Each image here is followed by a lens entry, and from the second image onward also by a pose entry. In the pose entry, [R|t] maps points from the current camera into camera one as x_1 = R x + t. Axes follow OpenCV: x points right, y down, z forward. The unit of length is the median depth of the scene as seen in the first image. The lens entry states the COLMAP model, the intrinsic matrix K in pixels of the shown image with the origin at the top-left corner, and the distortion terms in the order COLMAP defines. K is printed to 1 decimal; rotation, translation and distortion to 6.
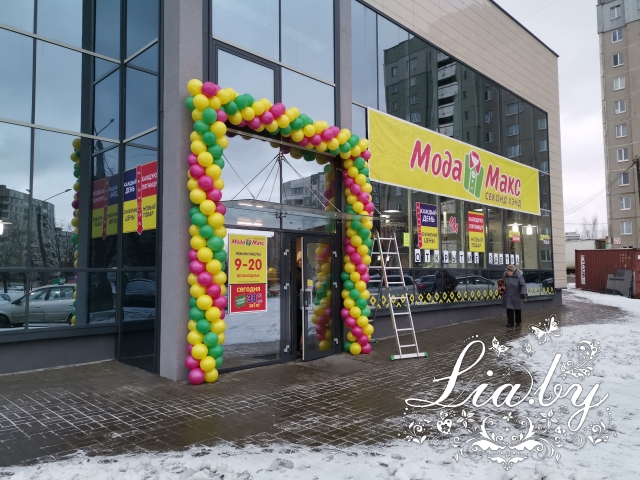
lens RADIAL K [[489.6, 0, 320.0], [0, 489.6, 240.0], [0, 0, 1]] dist [0.034761, -0.003405]
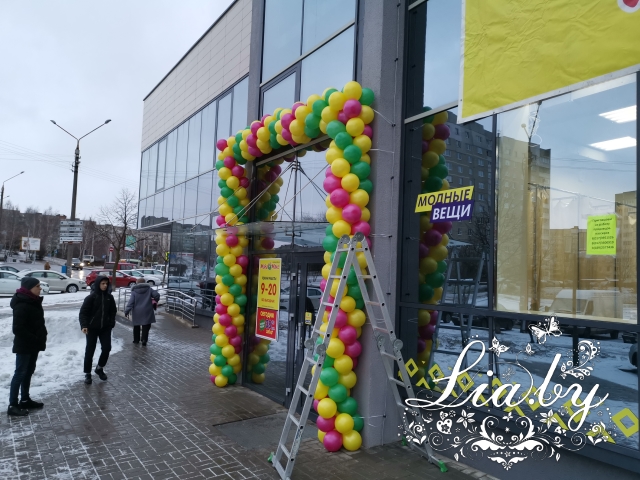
lens RADIAL K [[493.9, 0, 320.0], [0, 493.9, 240.0], [0, 0, 1]] dist [0.040992, -0.003569]
pose [[-0.204098, -0.073467, -0.976190, 0.873827], [0.038351, 0.995814, -0.082962, 0.040604], [0.978199, -0.054371, -0.200426, 1.404829]]
